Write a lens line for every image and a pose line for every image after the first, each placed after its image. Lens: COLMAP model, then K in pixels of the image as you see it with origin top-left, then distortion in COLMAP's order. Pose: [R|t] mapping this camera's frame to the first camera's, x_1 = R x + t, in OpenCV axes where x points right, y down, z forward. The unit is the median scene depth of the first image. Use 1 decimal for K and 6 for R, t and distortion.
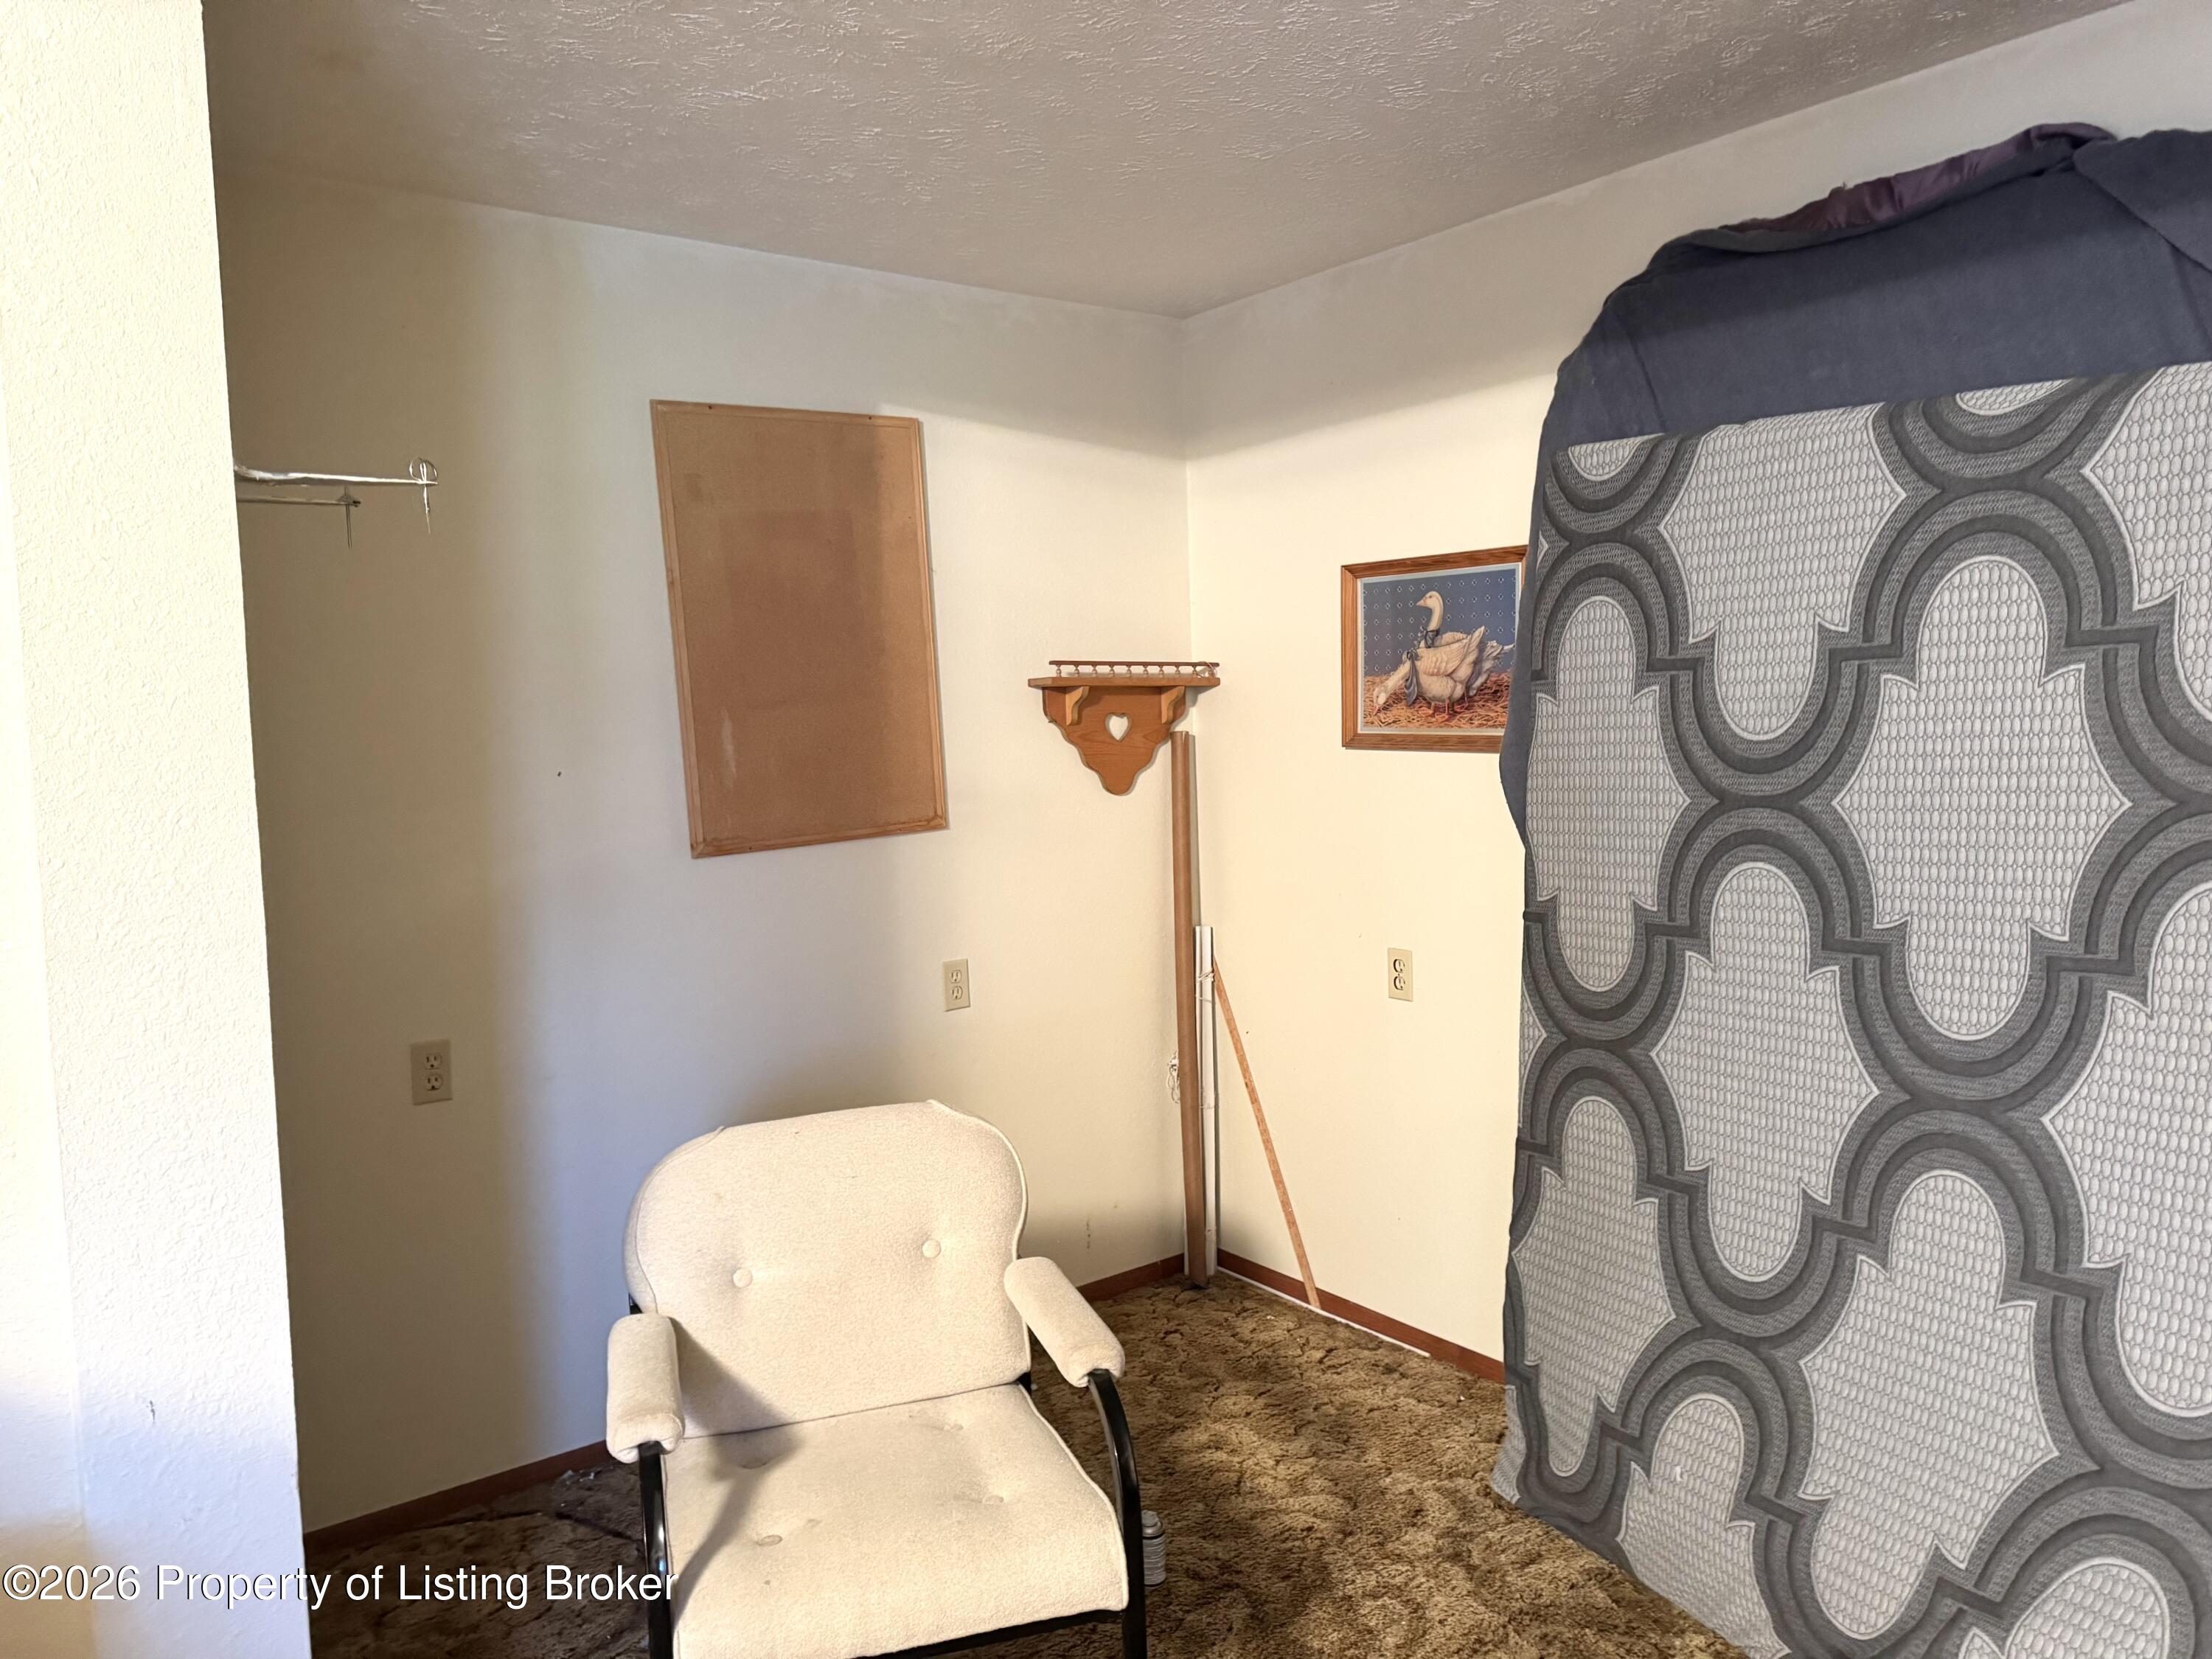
lens RADIAL K [[1543.1, 0, 1106.0], [0, 1543.1, 829.5], [0, 0, 1]] dist [0.003949, -0.001896]
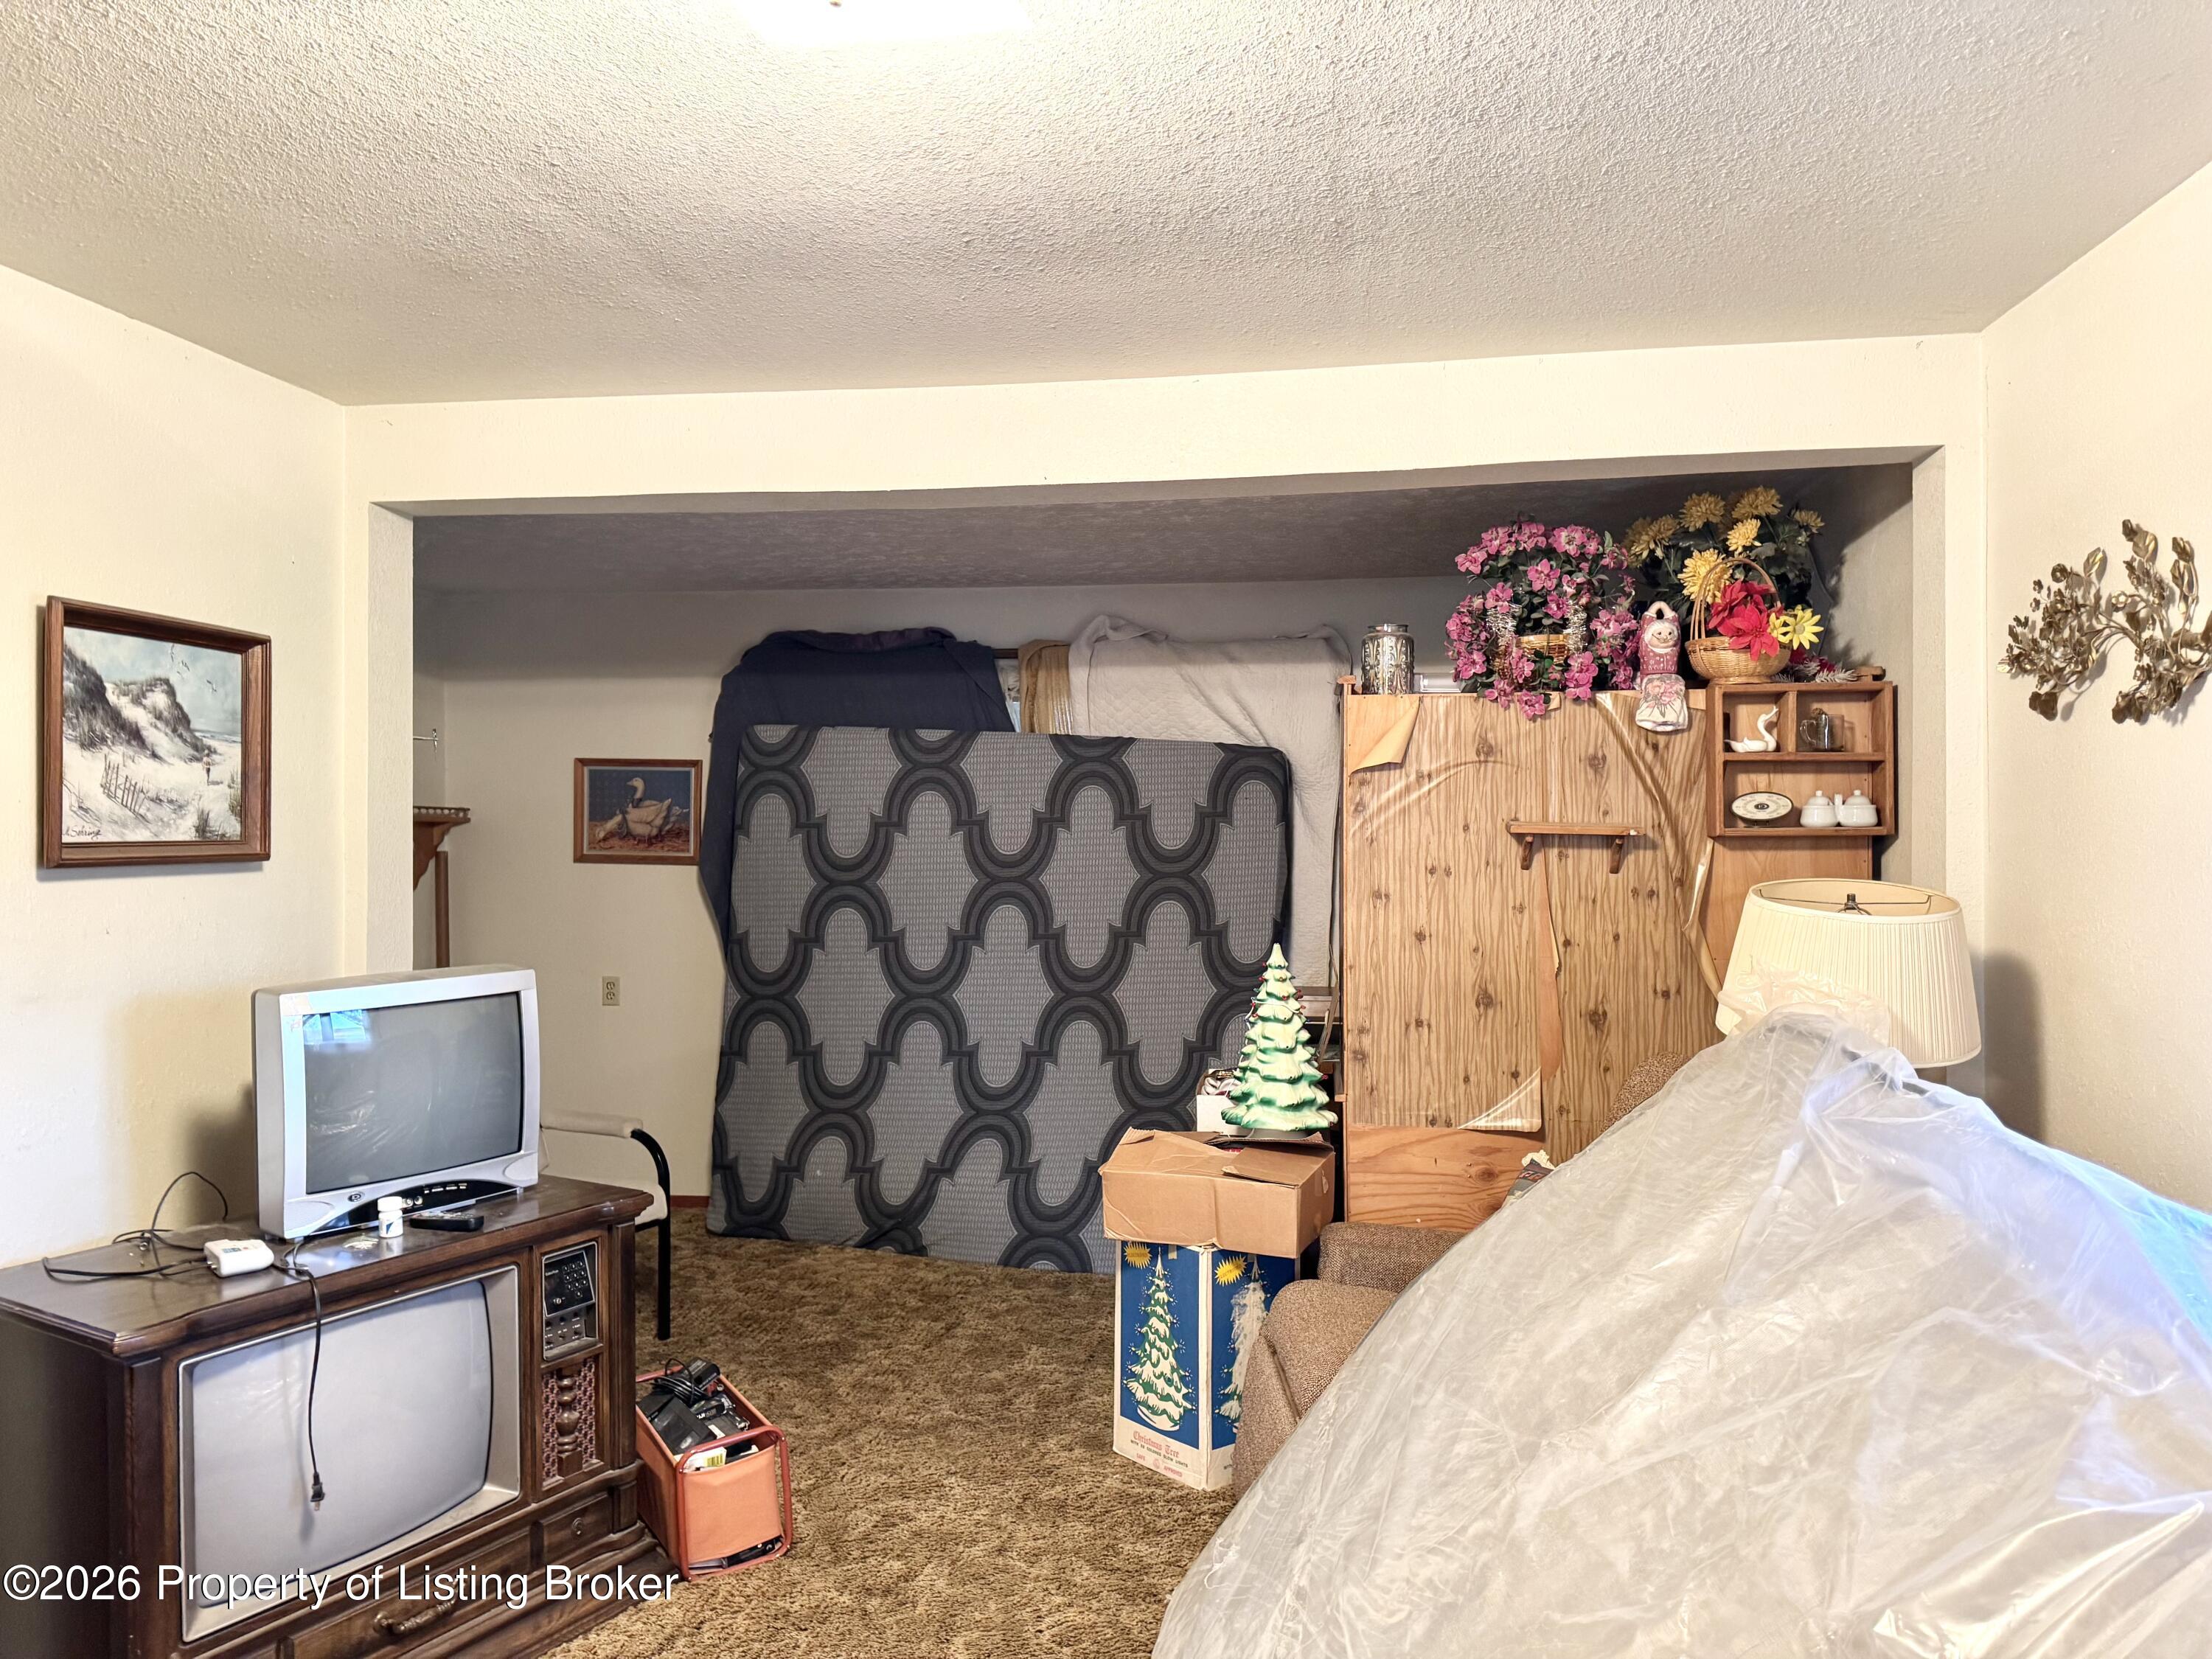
lens RADIAL K [[1540.8, 0, 1091.3], [0, 1540.8, 822.4], [0, 0, 1]] dist [0.094128, -0.131280]
pose [[0.706497, 0.028420, 0.707145, -0.981061], [0.033650, 0.996714, -0.073677, 0.075121], [-0.706915, 0.075848, 0.703220, -0.947792]]
